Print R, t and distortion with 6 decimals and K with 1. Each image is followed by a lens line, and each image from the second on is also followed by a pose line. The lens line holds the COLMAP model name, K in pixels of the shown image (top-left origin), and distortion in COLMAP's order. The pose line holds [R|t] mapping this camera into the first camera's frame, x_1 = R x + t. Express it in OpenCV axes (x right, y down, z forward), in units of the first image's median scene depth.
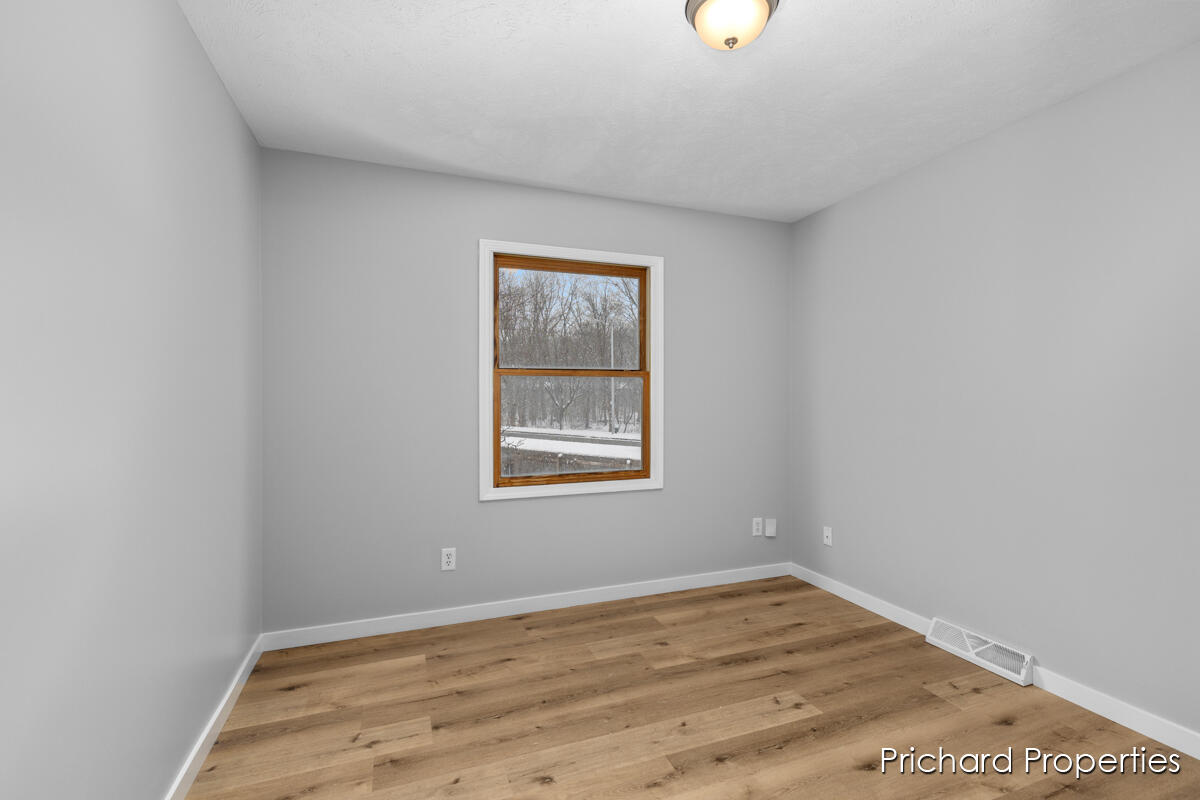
lens RADIAL K [[546.7, 0, 598.0], [0, 546.7, 403.4], [0, 0, 1]] dist [0.038865, 0.000186]
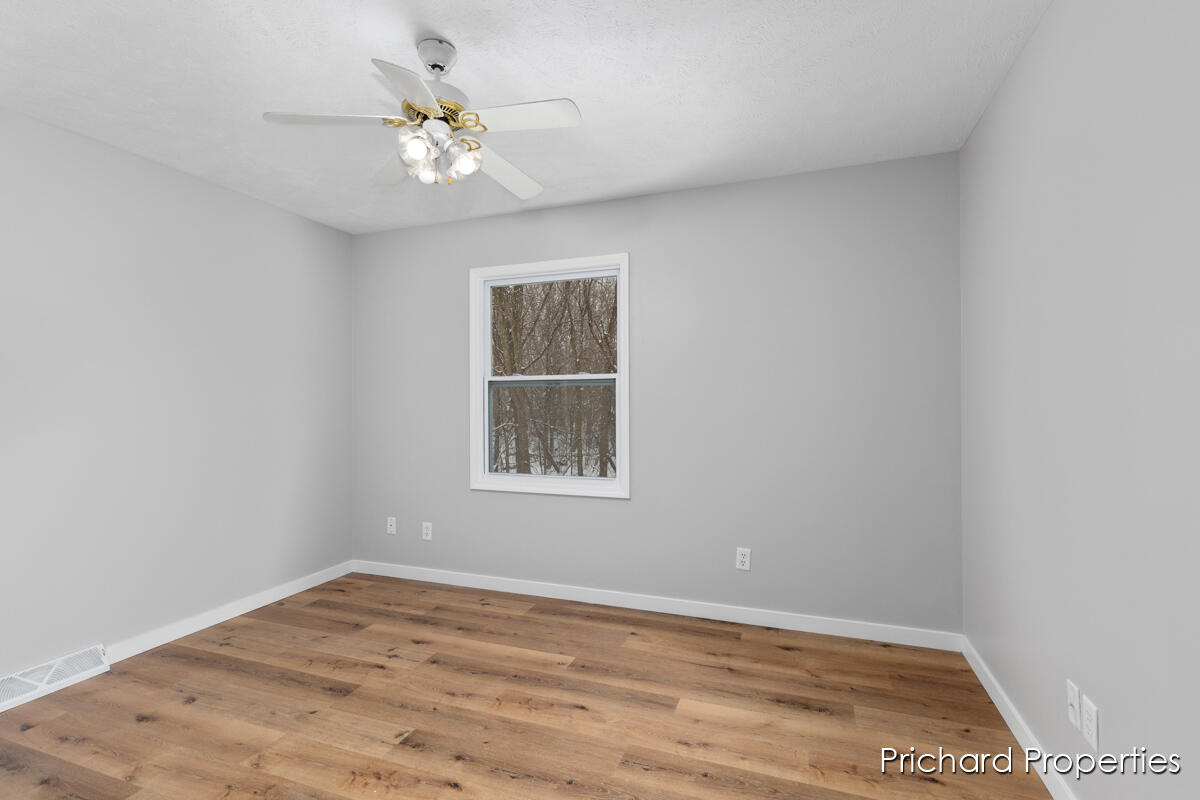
lens RADIAL K [[546.7, 0, 598.0], [0, 546.7, 403.4], [0, 0, 1]] dist [0.038865, 0.000186]
pose [[0.757865, 0.001141, -0.652411, 0.724614], [-0.000327, 0.999999, 0.001368, -0.009994], [0.652412, -0.000824, 0.757864, 0.256352]]
